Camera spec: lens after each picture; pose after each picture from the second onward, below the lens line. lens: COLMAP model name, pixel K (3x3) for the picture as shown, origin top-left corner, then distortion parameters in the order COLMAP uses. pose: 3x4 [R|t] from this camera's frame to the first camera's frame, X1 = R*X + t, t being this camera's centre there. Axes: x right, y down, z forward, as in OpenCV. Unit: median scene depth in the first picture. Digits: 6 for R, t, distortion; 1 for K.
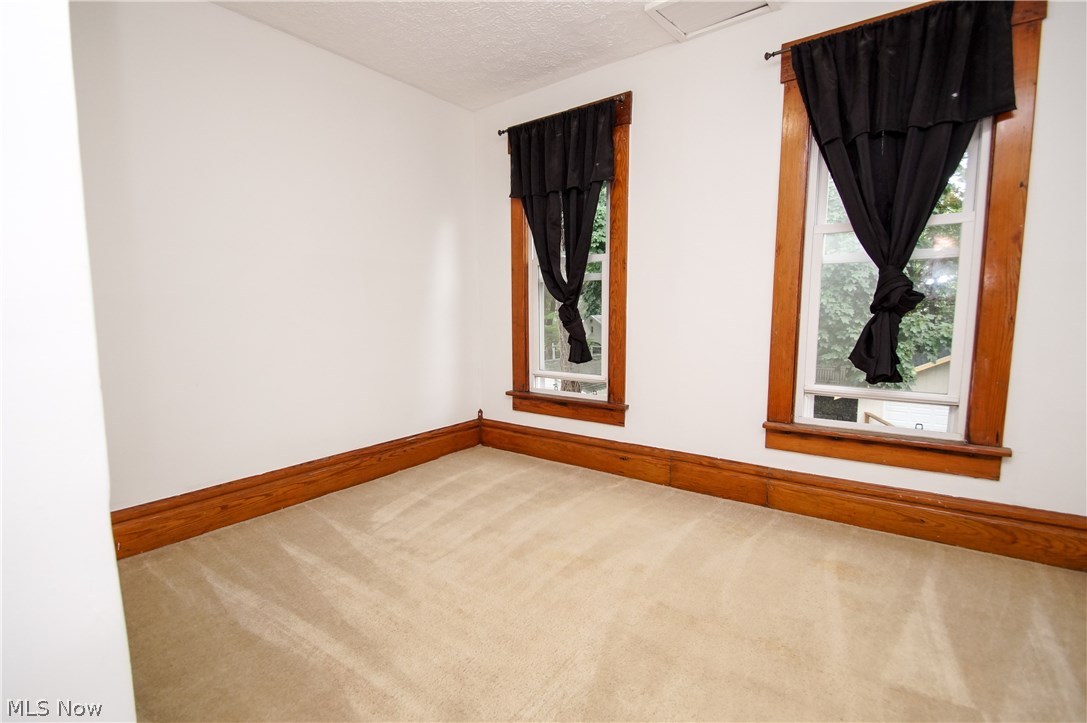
lens RADIAL K [[514.4, 0, 543.5], [0, 514.4, 361.5], [0, 0, 1]] dist [0.002413, -0.011169]
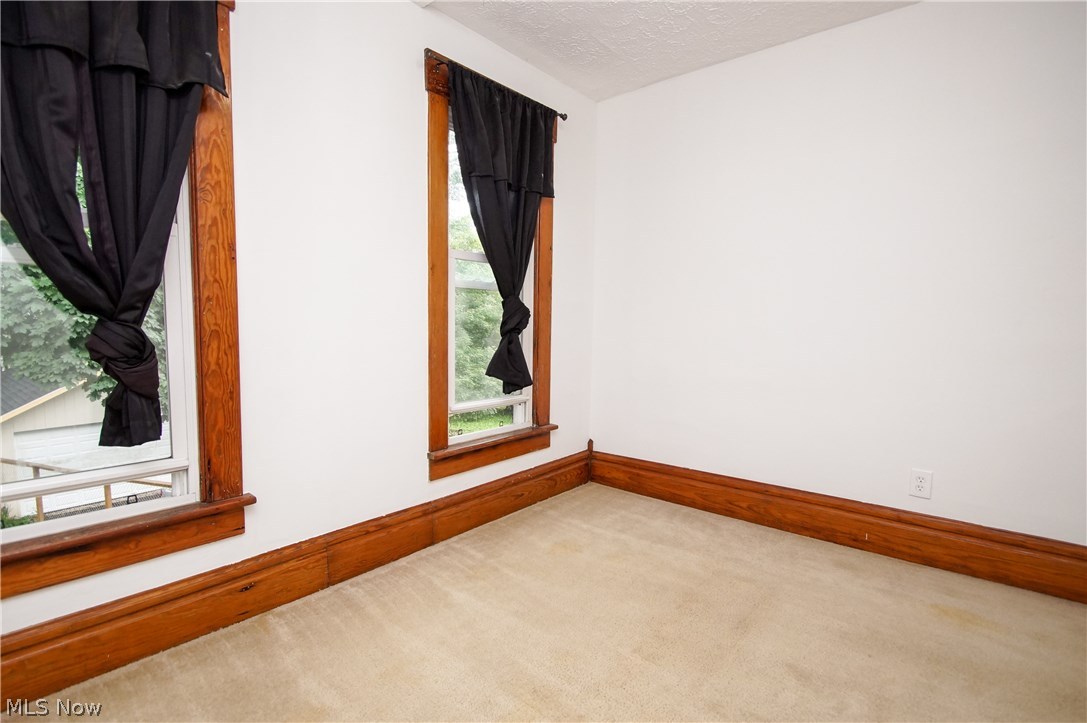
lens RADIAL K [[514.4, 0, 543.5], [0, 514.4, 361.5], [0, 0, 1]] dist [0.002413, -0.011169]
pose [[0.057630, -0.062266, 0.996394, -0.442245], [0.094415, 0.993920, 0.056651, -0.075029], [-0.993864, 0.090809, 0.063158, 0.700428]]
